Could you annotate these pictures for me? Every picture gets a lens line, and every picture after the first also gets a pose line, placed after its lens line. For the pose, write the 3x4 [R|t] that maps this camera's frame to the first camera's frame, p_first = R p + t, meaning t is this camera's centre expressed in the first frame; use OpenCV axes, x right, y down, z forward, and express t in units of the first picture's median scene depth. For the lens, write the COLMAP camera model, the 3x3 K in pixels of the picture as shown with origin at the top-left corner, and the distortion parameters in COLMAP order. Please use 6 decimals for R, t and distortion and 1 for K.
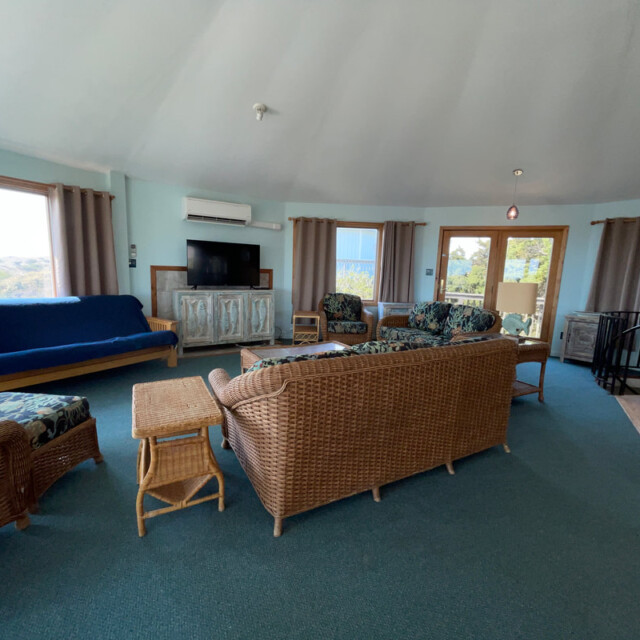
lens RADIAL K [[342.2, 0, 320.0], [0, 342.2, 320.0], [0, 0, 1]] dist [-0.003135, 0.000483]
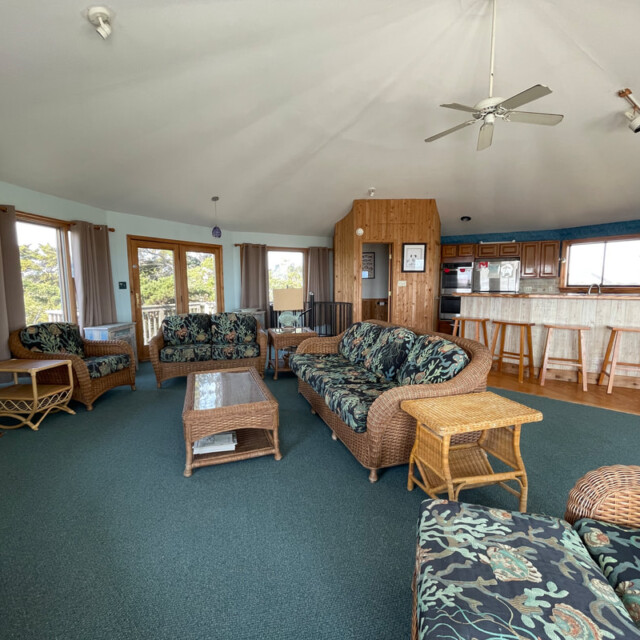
lens RADIAL K [[326.5, 0, 330.1], [0, 326.5, 319.2], [0, 0, 1]] dist [-0.006984, -0.000035]
pose [[0.206008, -0.143678, 0.967945, -0.435932], [0.160670, 0.980704, 0.111376, -0.068835], [-0.965270, 0.132576, 0.225118, 0.343896]]
